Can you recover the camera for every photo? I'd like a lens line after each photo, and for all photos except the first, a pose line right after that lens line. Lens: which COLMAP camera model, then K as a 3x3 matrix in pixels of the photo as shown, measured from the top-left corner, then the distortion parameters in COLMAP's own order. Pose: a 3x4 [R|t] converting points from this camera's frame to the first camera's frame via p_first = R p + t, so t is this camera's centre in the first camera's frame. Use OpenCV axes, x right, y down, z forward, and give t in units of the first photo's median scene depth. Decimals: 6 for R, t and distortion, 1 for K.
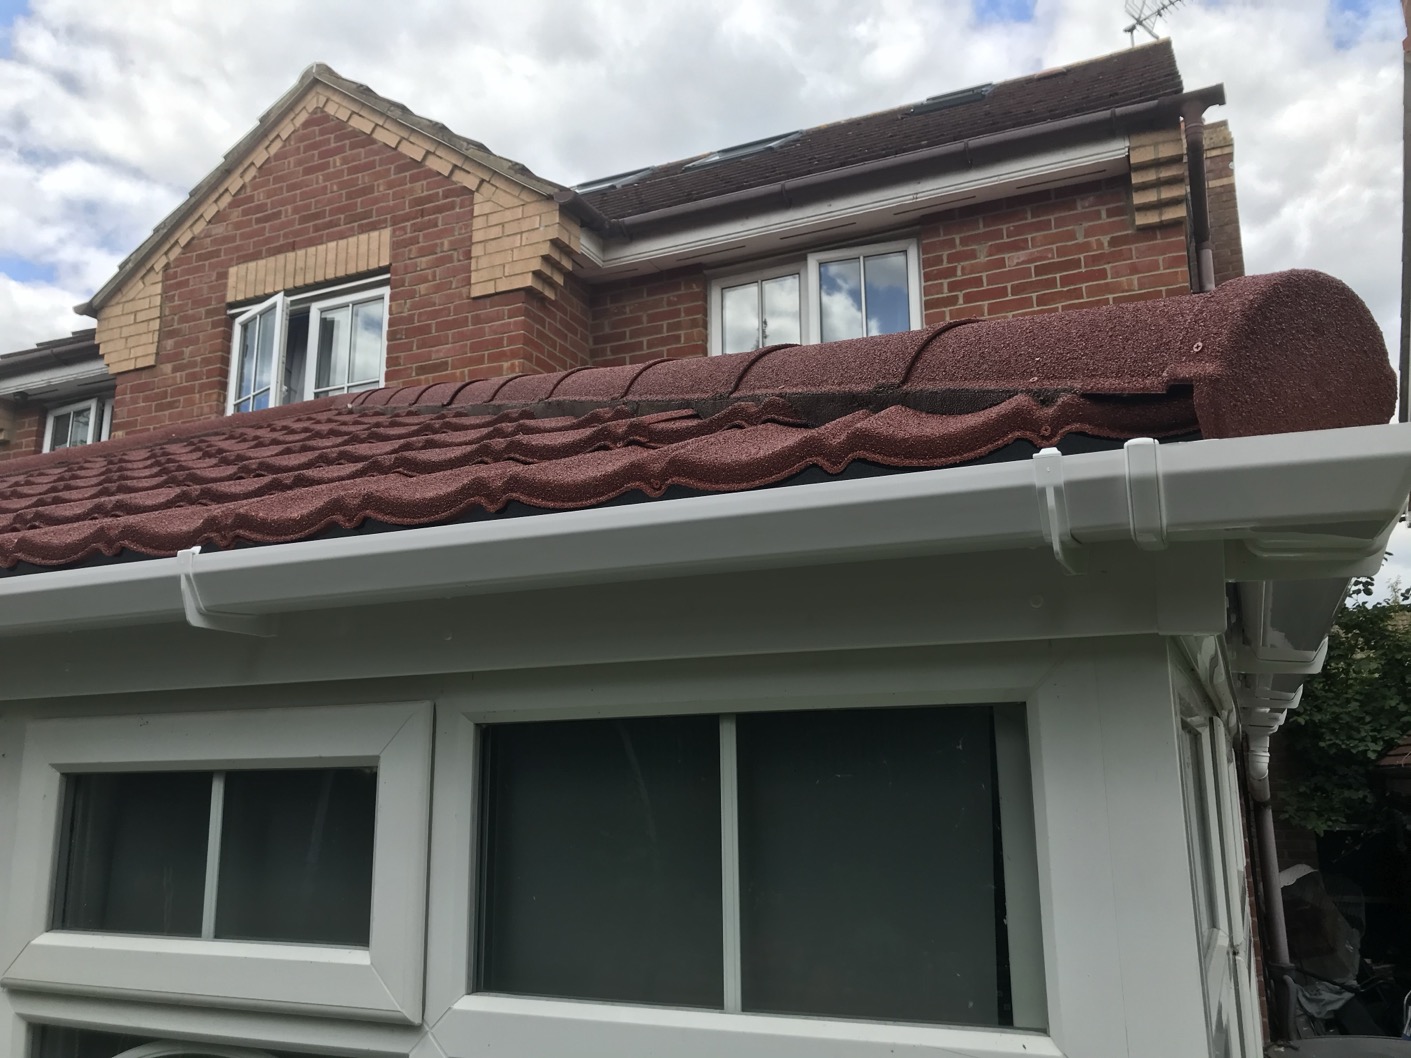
lens RADIAL K [[1162.9, 0, 708.2], [0, 1162.9, 521.5], [0, 0, 1]] dist [0.004858, 0.010185]
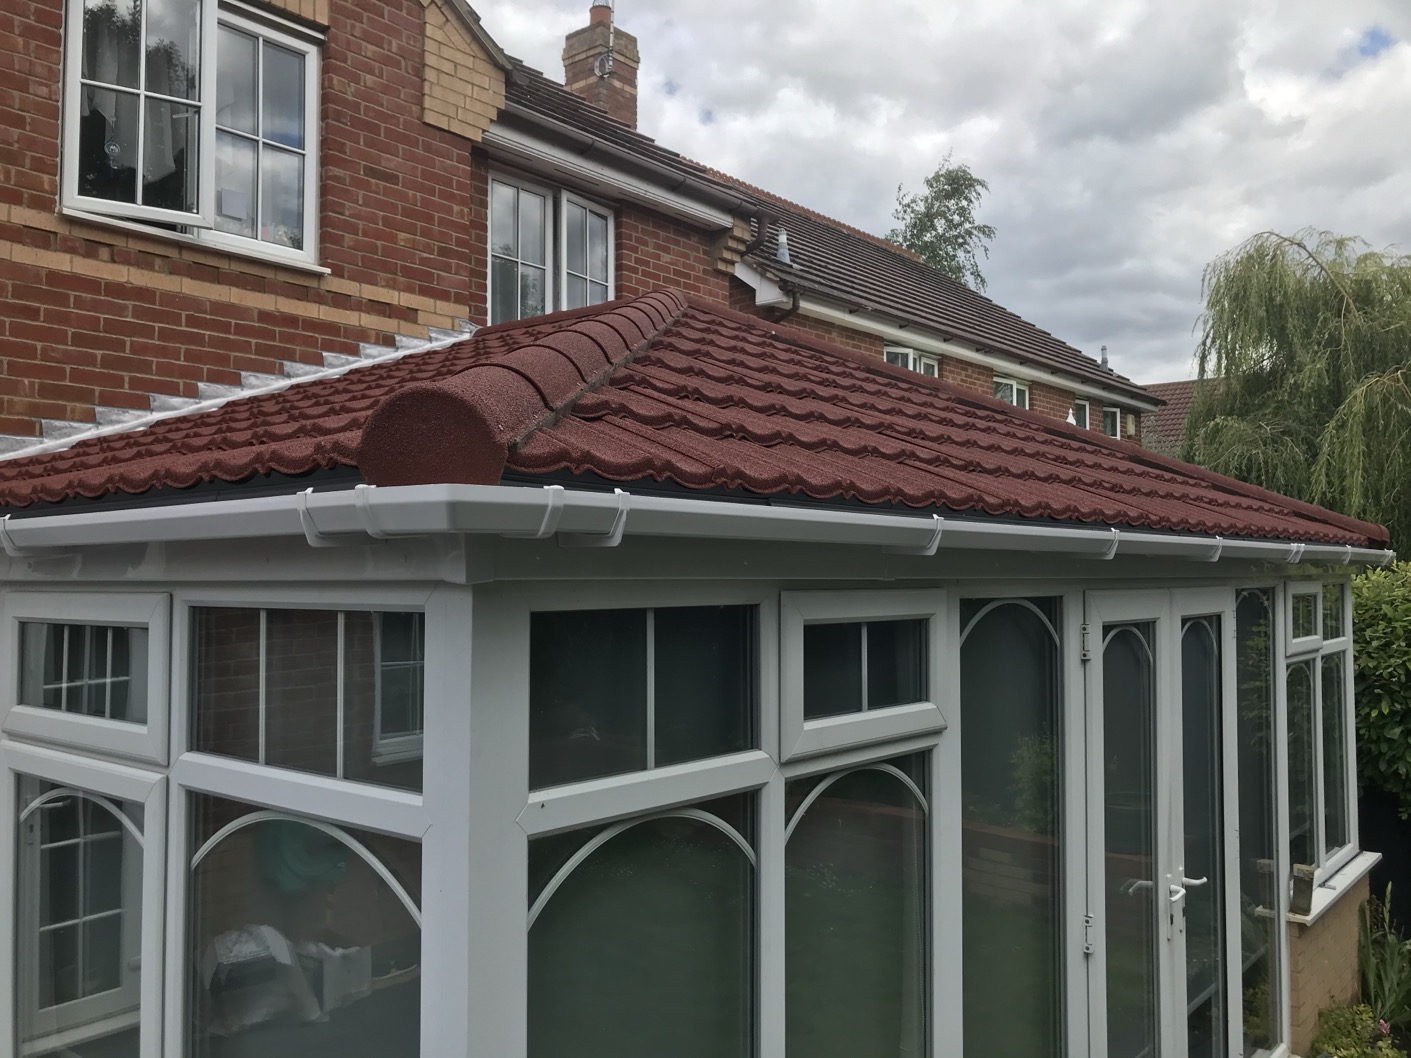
lens RADIAL K [[1146.2, 0, 702.5], [0, 1146.2, 527.5], [0, 0, 1]] dist [0.003204, 0.003155]
pose [[0.269336, 0.046727, 0.961912, -1.016058], [-0.212219, 0.977149, 0.011954, 0.081300], [-0.939373, -0.207356, 0.273097, 0.411198]]
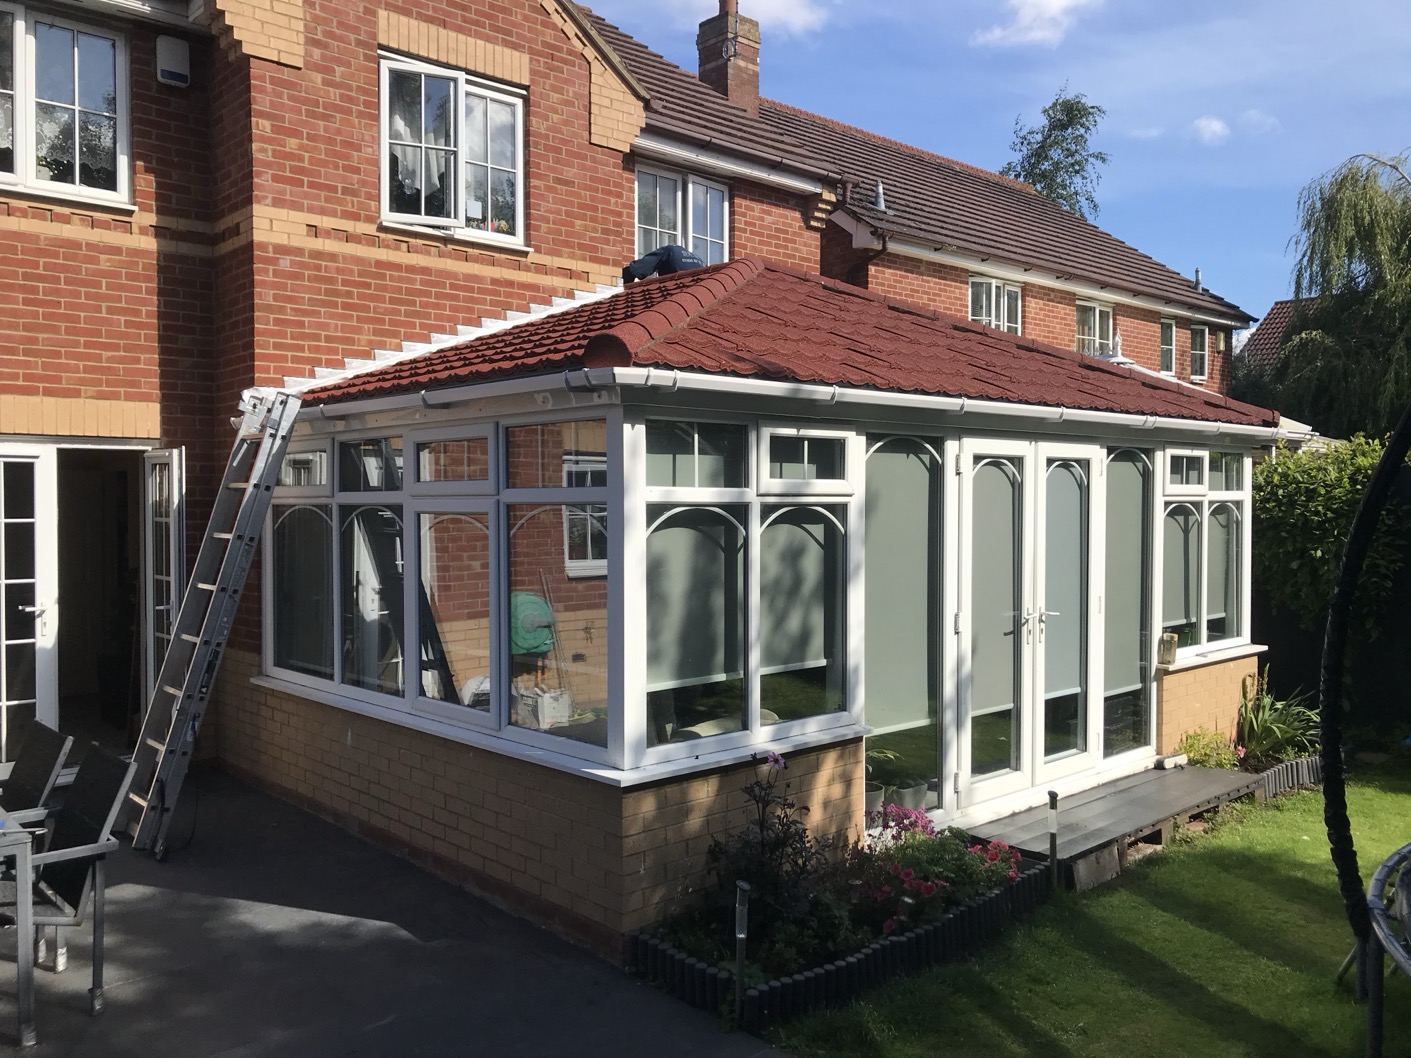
lens RADIAL K [[1144.7, 0, 705.5], [0, 1144.7, 529.0], [0, 0, 1]] dist [-0.004438, 0.015343]
pose [[0.392403, -0.015878, 0.919656, -1.411769], [-0.204242, 0.973385, 0.103953, 0.098793], [-0.896830, -0.228624, 0.378716, 0.197602]]
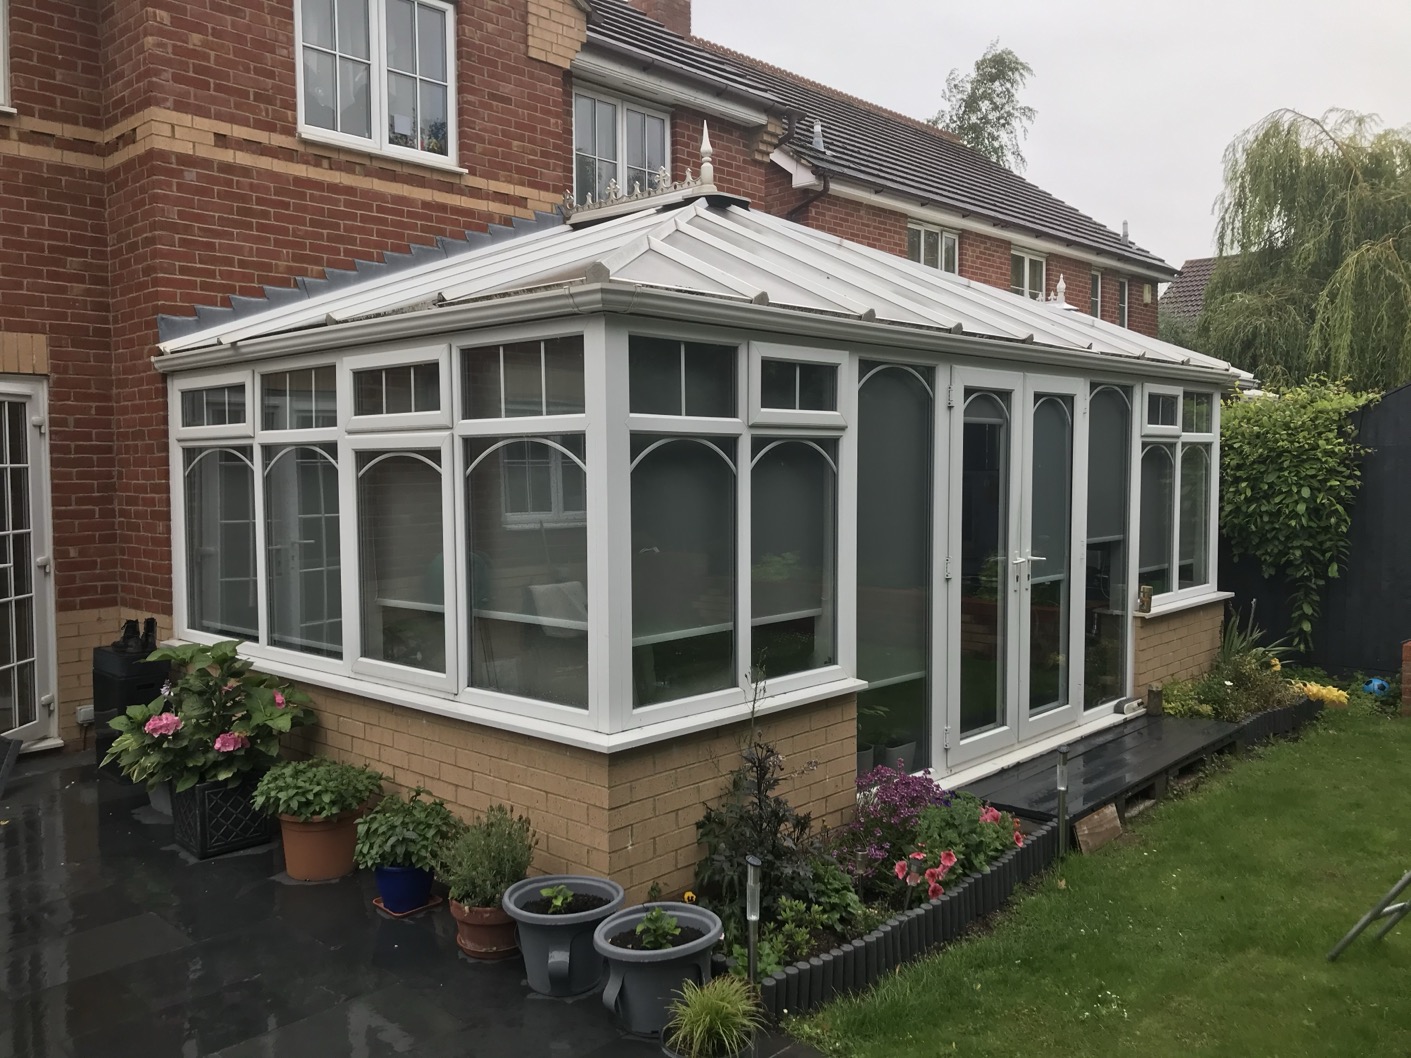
lens RADIAL K [[1144.7, 0, 705.5], [0, 1144.7, 529.0], [0, 0, 1]] dist [-0.004438, 0.015343]
pose [[0.319920, -0.049559, 0.946148, -1.351885], [-0.204529, 0.971472, 0.120042, 0.133043], [-0.925105, -0.231919, 0.300657, 0.266599]]
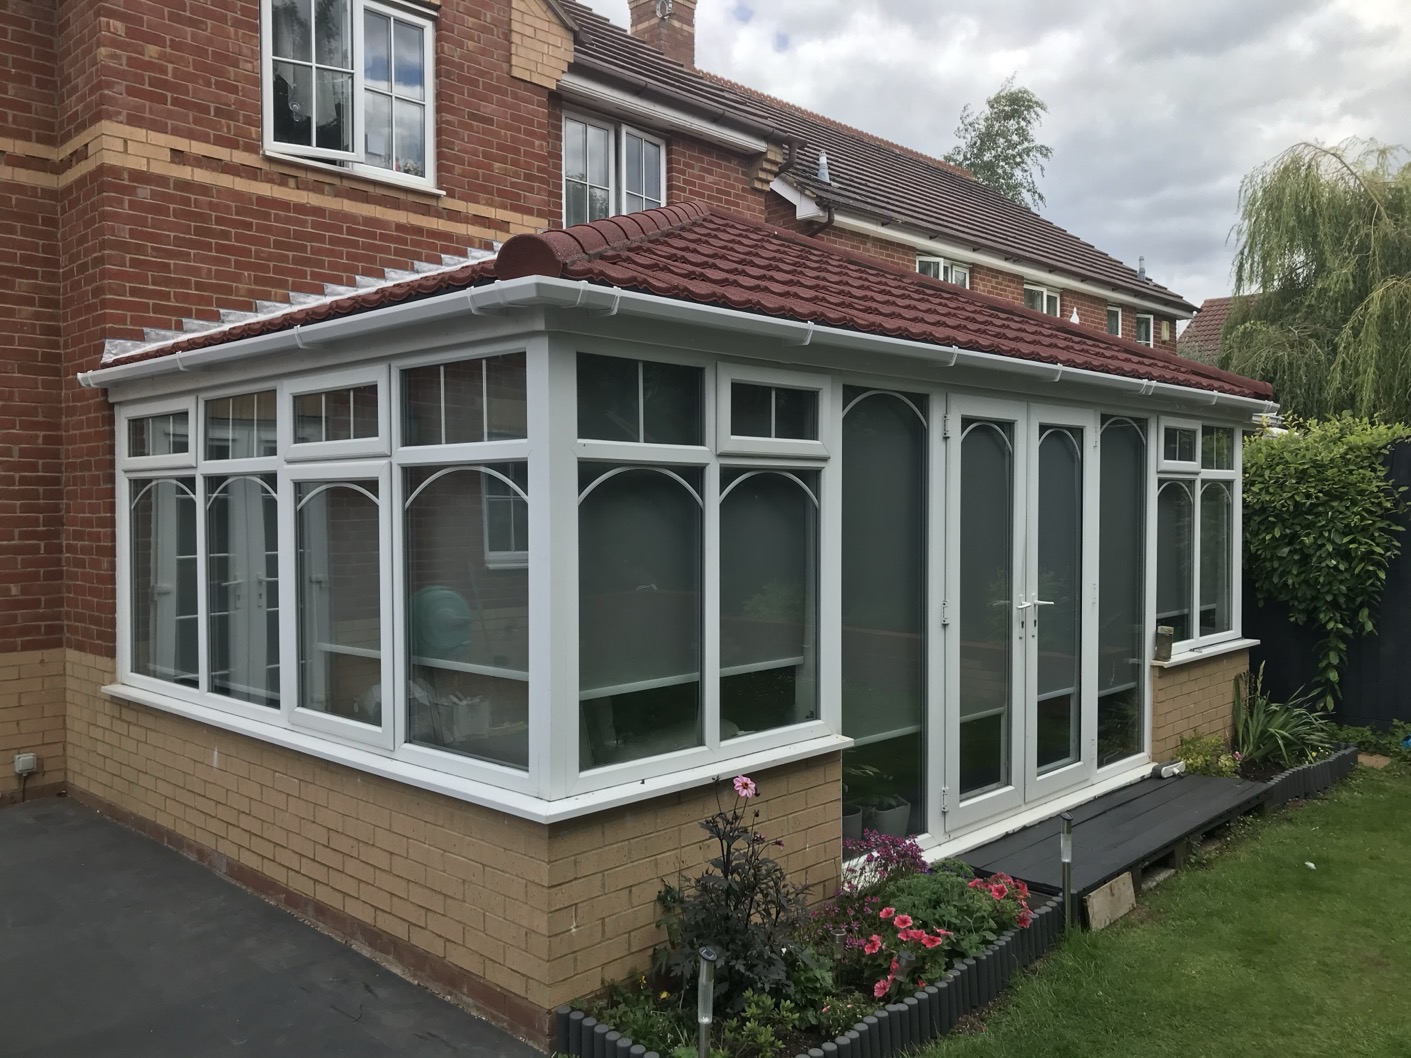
lens RADIAL K [[1146.2, 0, 702.5], [0, 1146.2, 527.5], [0, 0, 1]] dist [0.003204, 0.003155]
pose [[0.336518, -0.013323, 0.941583, -1.277095], [-0.207857, 0.974186, 0.088072, 0.135339], [-0.918450, -0.225353, 0.325062, 0.259316]]
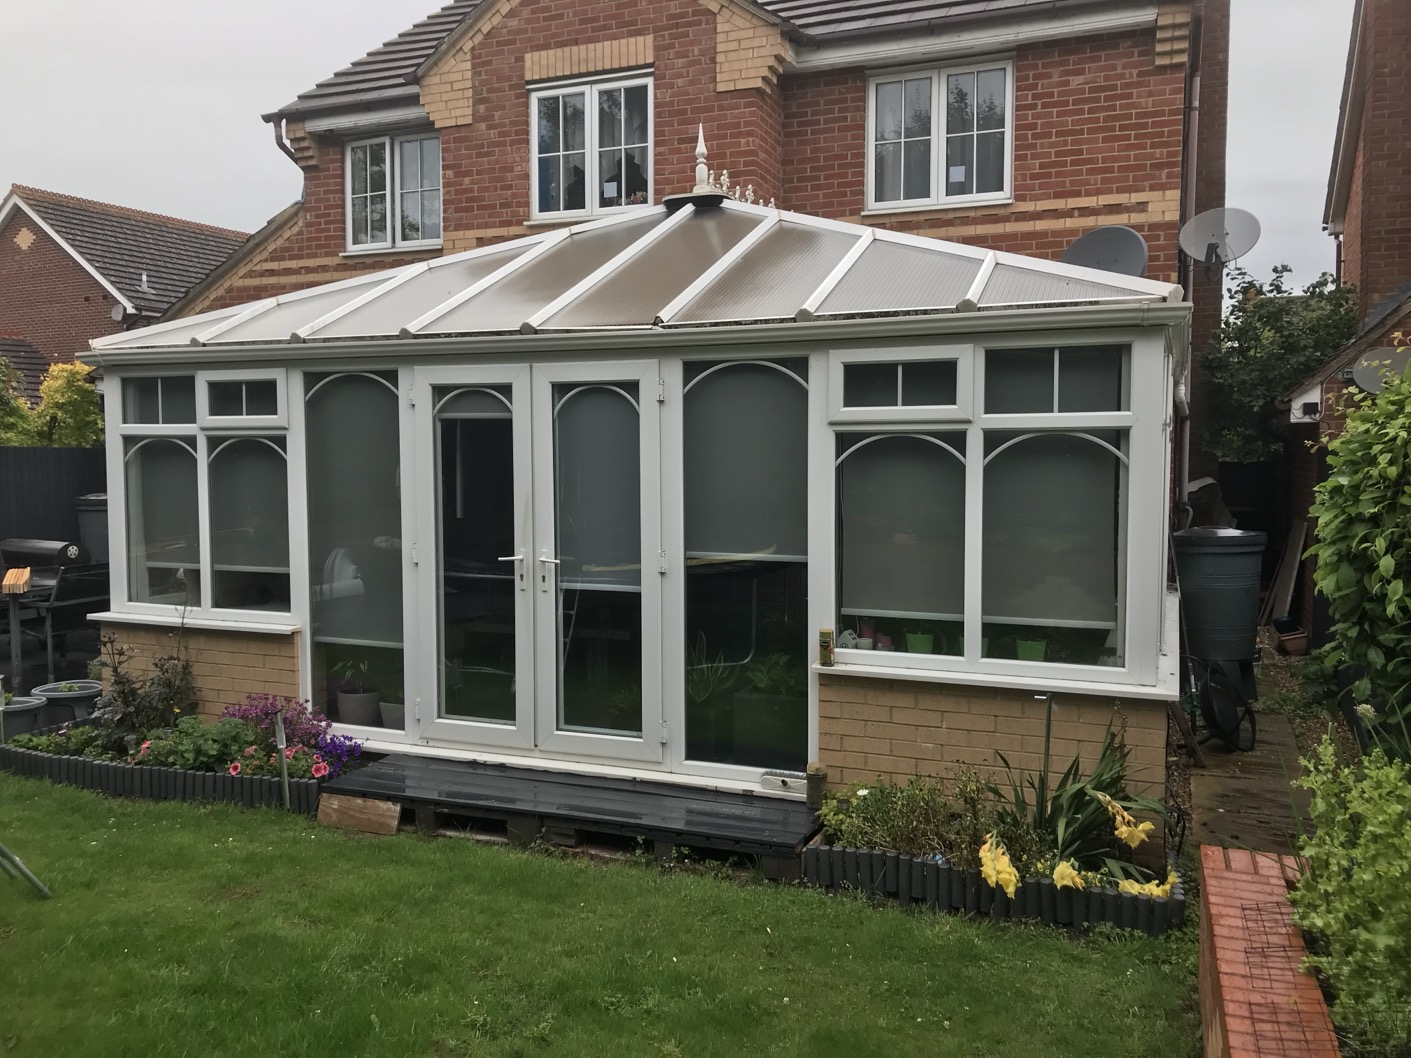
lens RADIAL K [[1162.9, 0, 708.2], [0, 1162.9, 521.5], [0, 0, 1]] dist [0.004858, 0.010185]
pose [[0.999178, 0.007032, 0.039911, -0.257786], [-0.017697, 0.961684, 0.273590, -0.065207], [-0.036458, -0.274072, 0.961018, -0.581279]]
